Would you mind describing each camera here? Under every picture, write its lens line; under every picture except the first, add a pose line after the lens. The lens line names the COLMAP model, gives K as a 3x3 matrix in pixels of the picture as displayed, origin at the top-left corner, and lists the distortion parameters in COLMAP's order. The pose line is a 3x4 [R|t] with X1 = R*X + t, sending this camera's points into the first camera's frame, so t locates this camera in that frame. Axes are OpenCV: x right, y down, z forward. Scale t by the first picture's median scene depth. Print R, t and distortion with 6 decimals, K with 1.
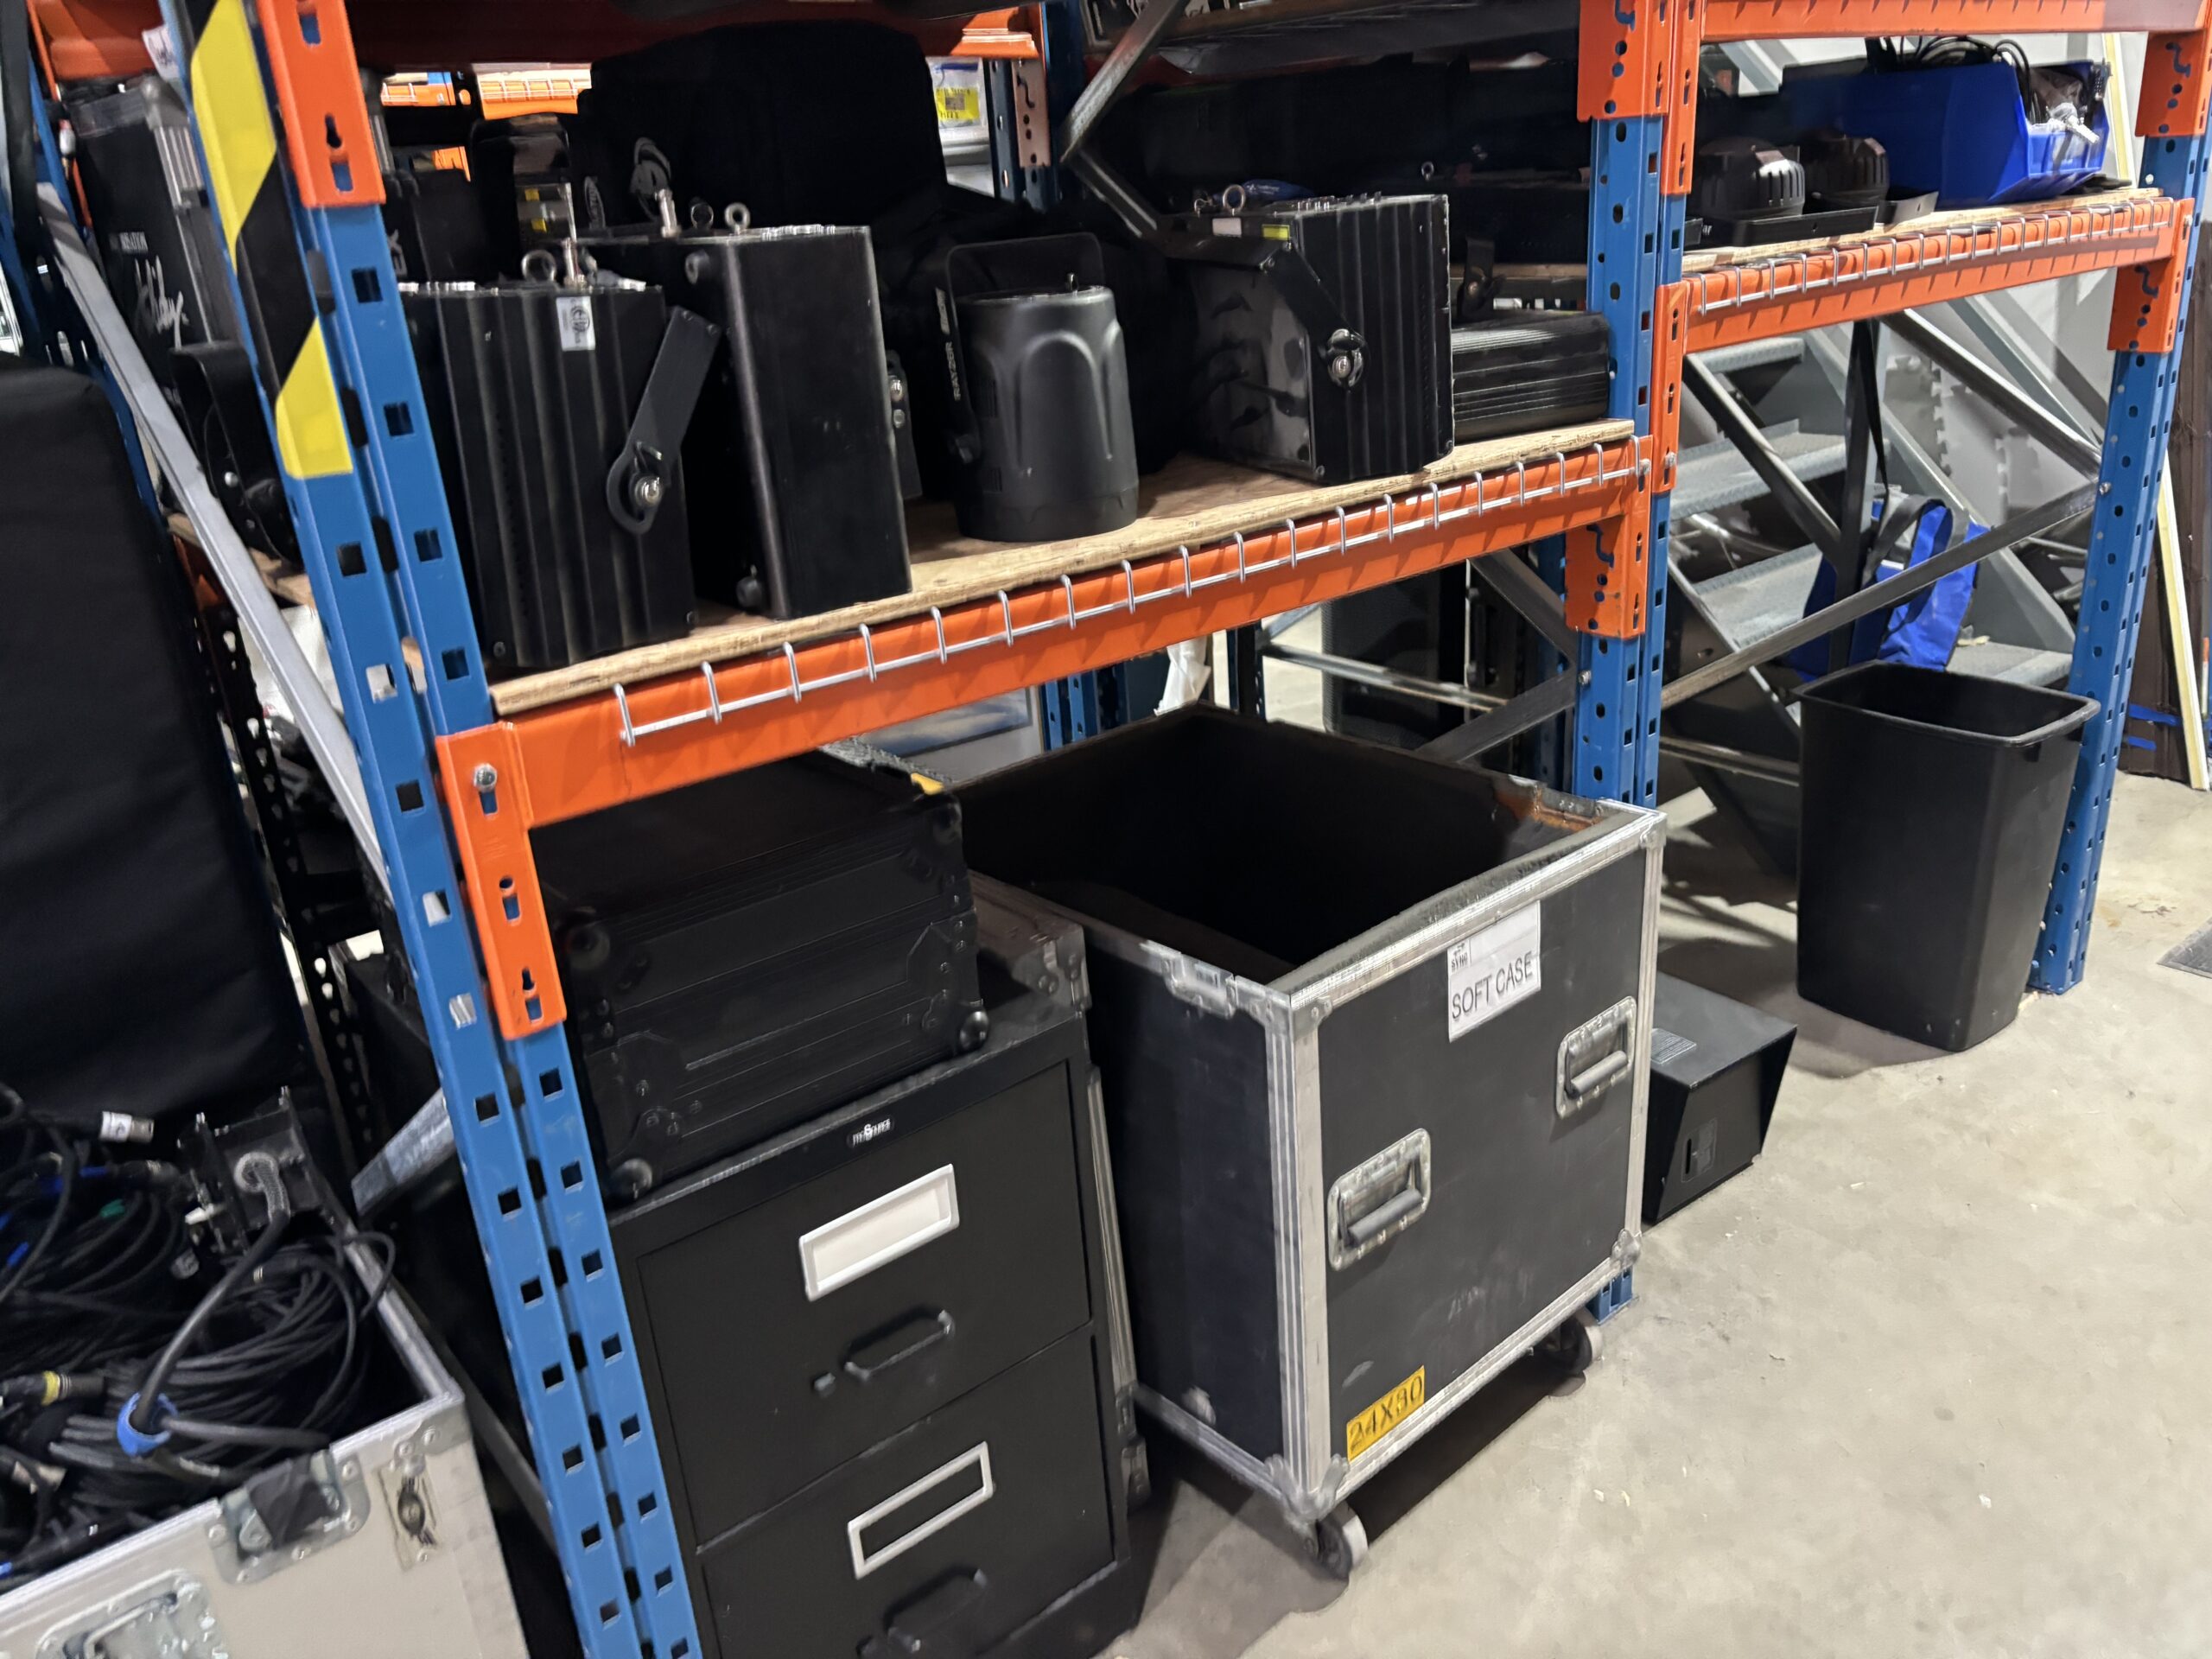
lens RADIAL K [[1665.9, 0, 1120.6], [0, 1665.9, 844.6], [0, 0, 1]] dist [0.048956, -0.059927]
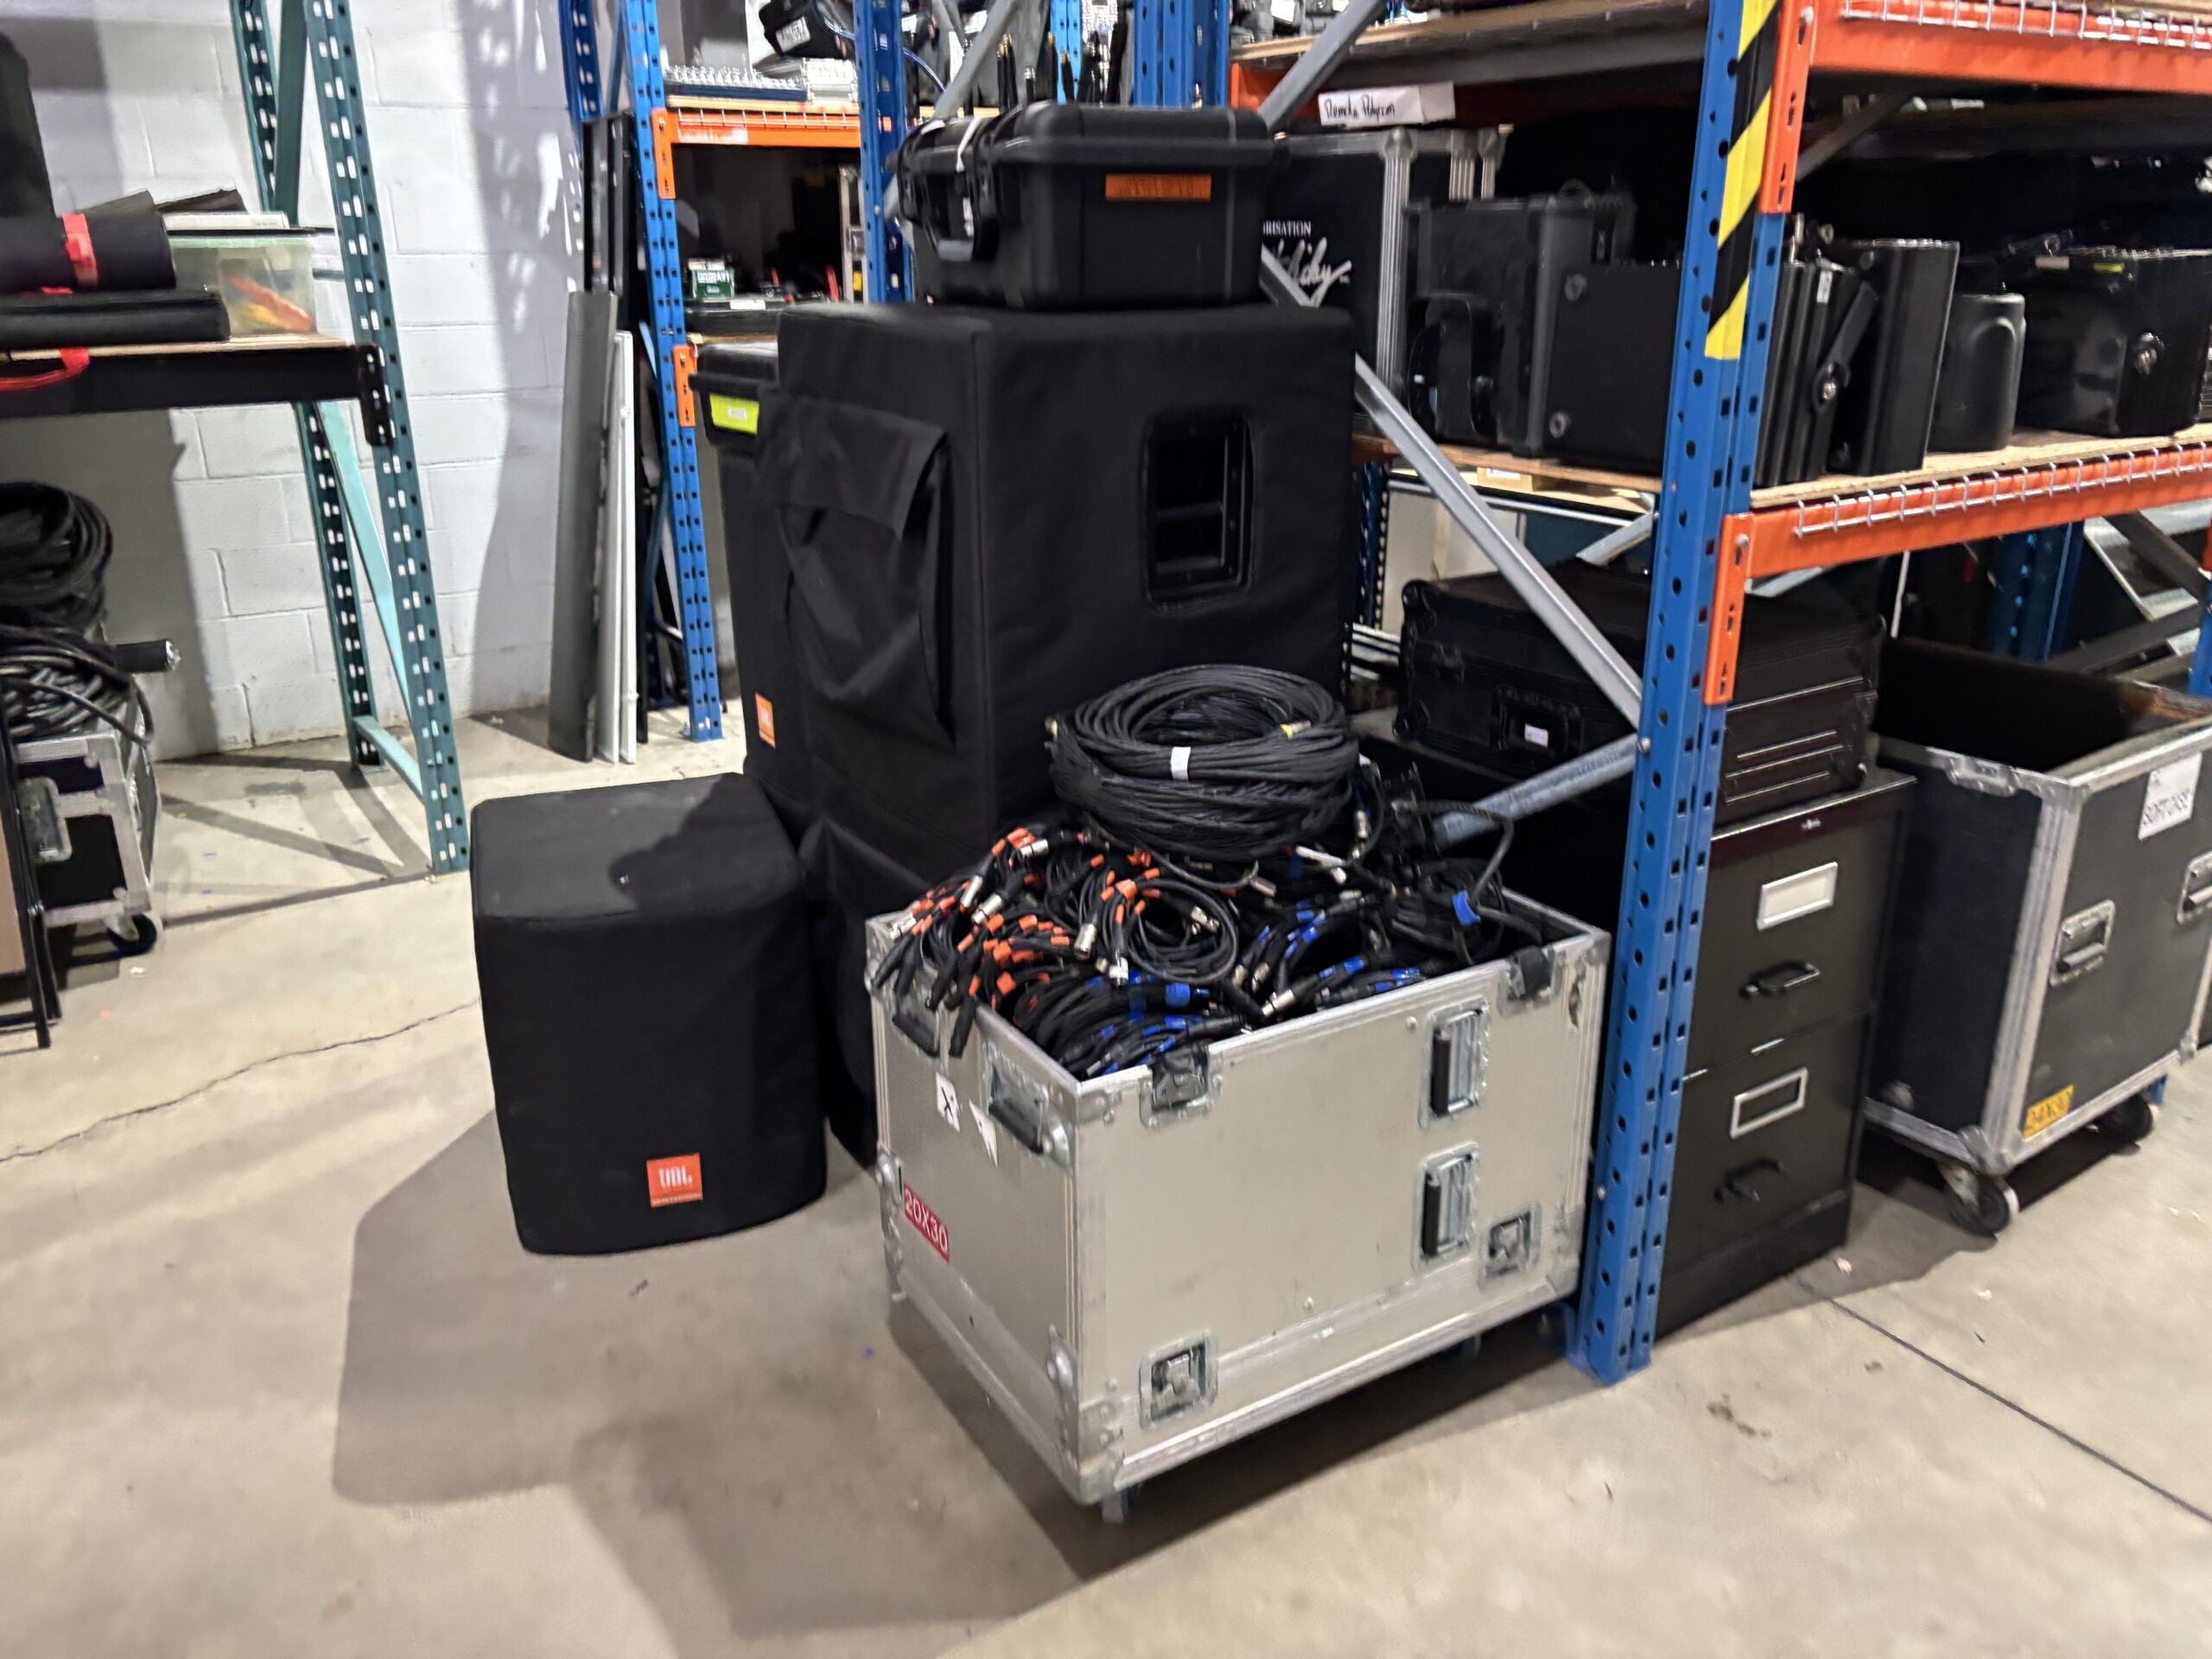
lens RADIAL K [[1665.9, 0, 1091.5], [0, 1665.9, 807.2], [0, 0, 1]] dist [0.048956, -0.059927]
pose [[0.991269, 0.098386, -0.087780, -0.602019], [-0.101954, 0.994096, -0.037124, 0.251903], [0.083609, 0.045749, 0.995448, -0.529151]]
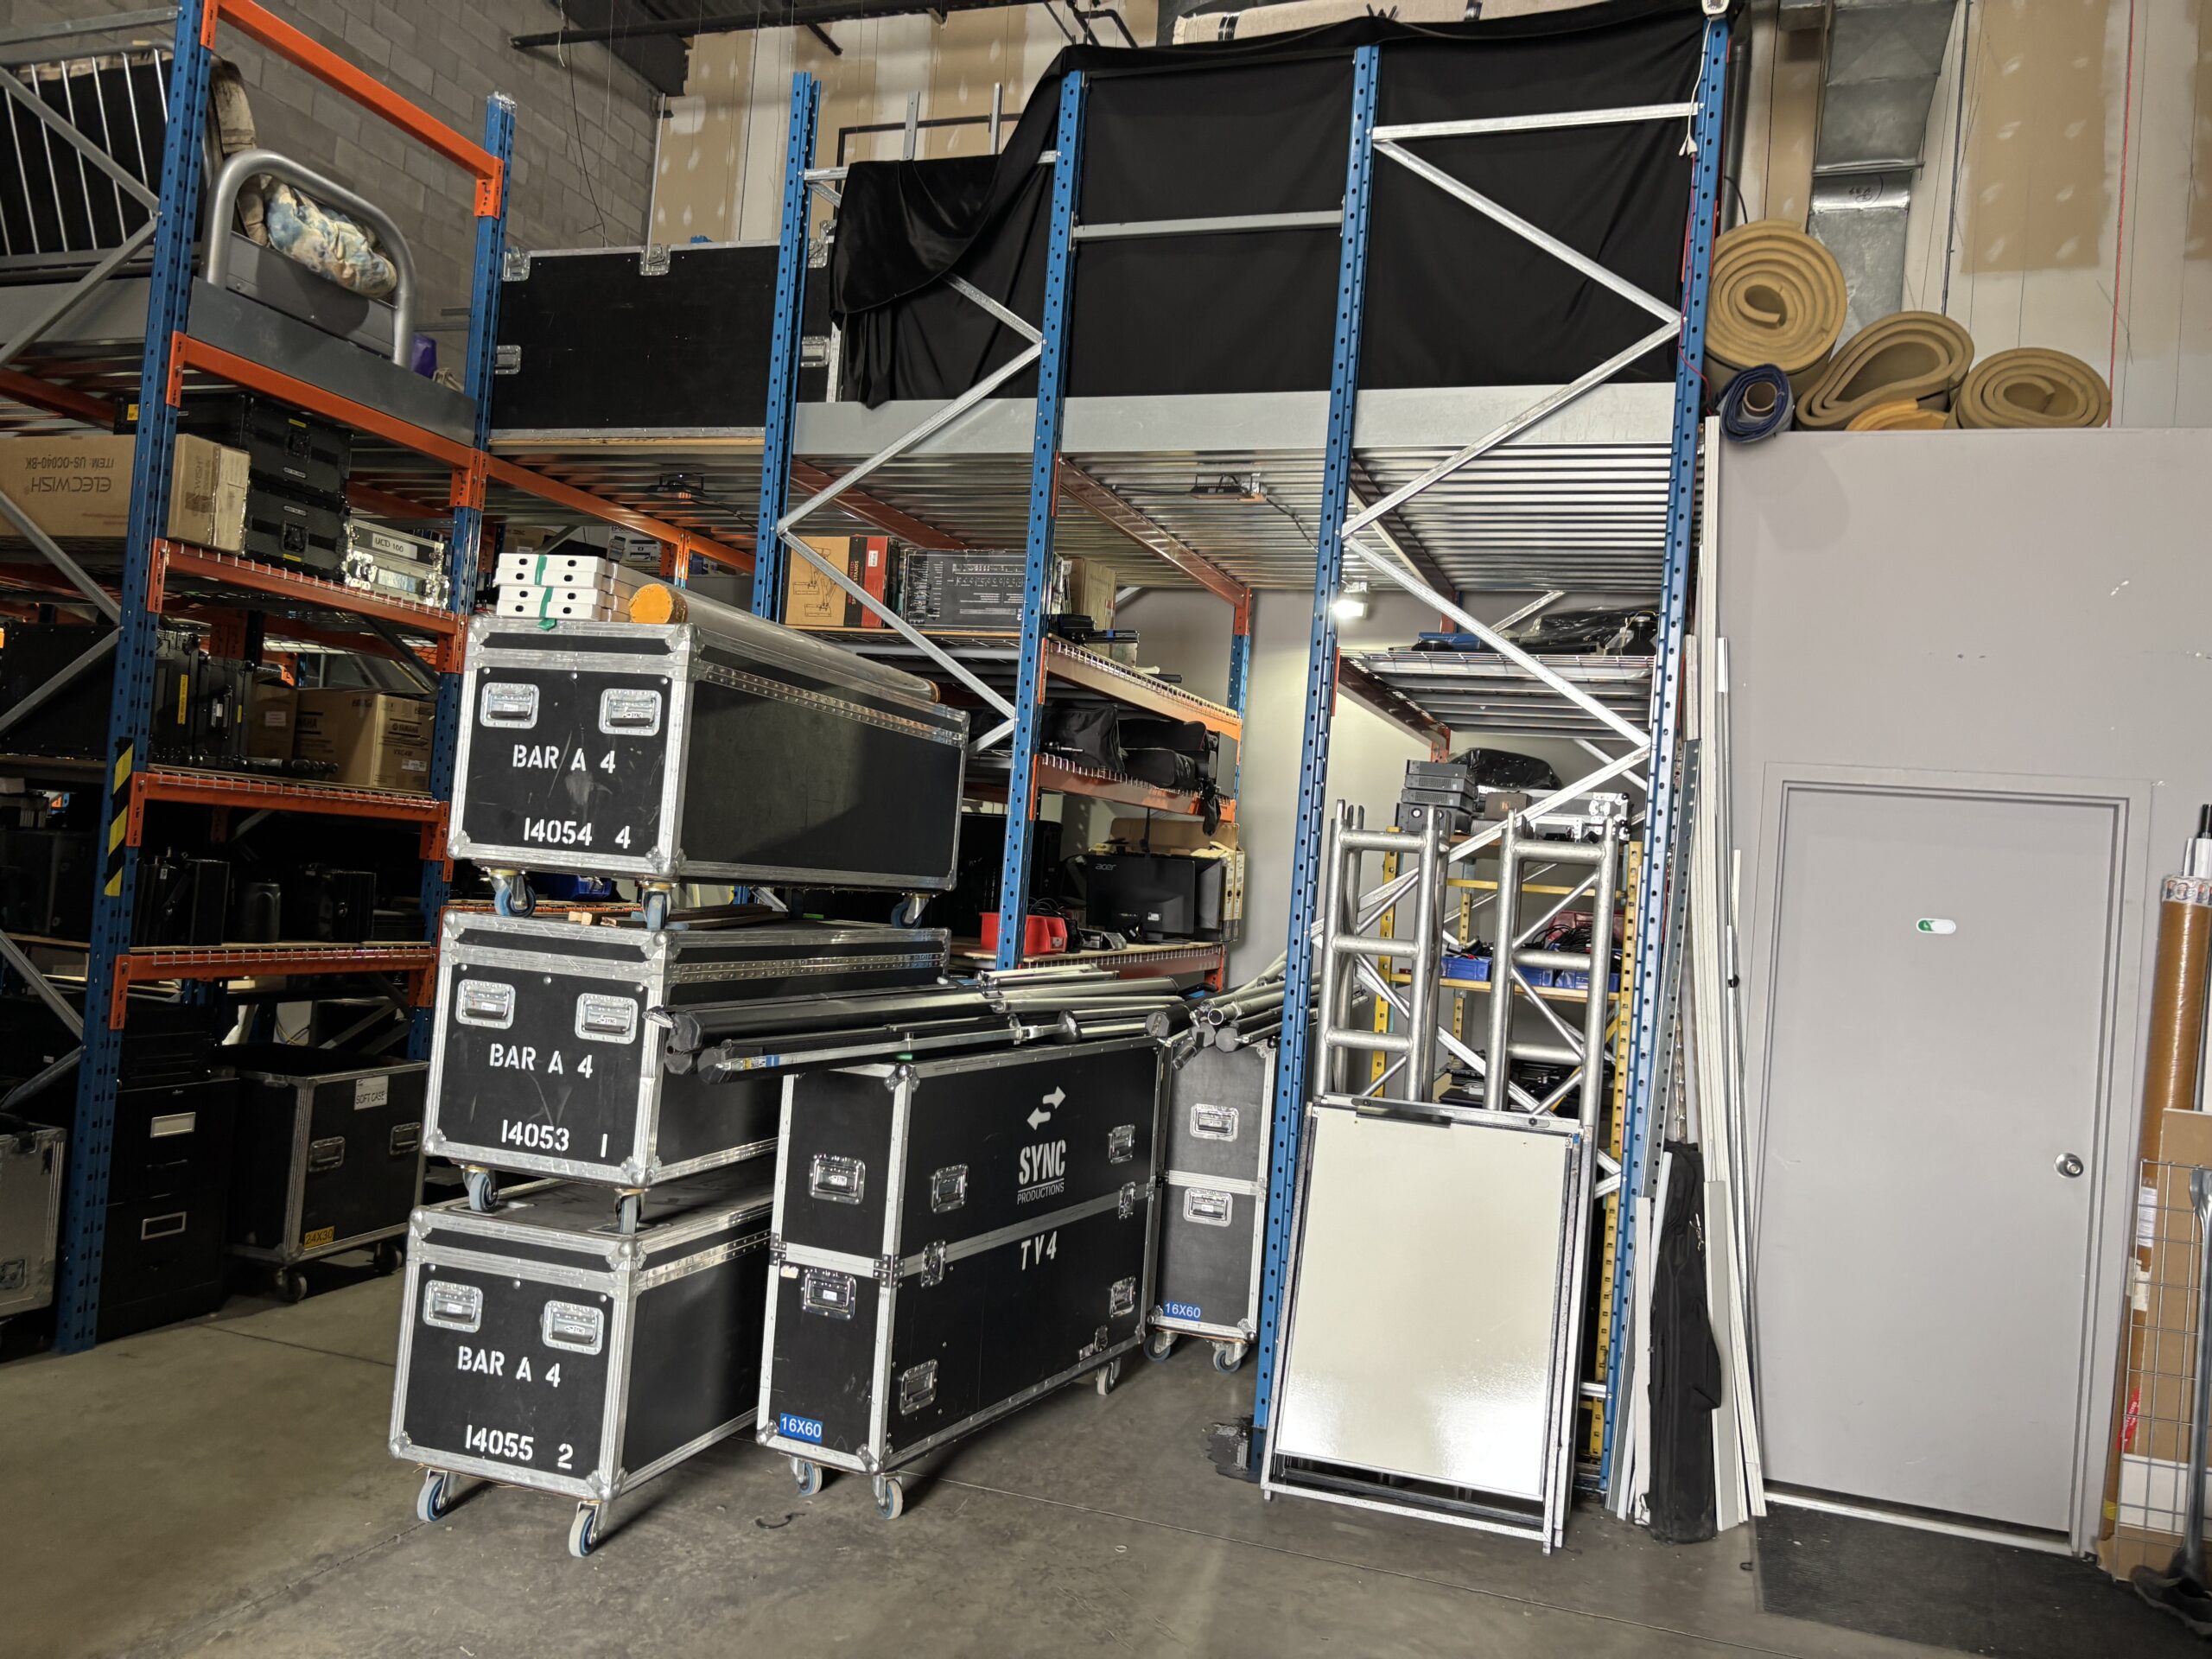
lens RADIAL K [[1665.9, 0, 1129.1], [0, 1665.9, 832.5], [0, 0, 1]] dist [0.048956, -0.059927]
pose [[0.833619, 0.150466, 0.531450, -0.406923], [0.072314, 0.924167, -0.375082, 1.049488], [-0.547586, 0.351107, 0.759522, -2.782261]]
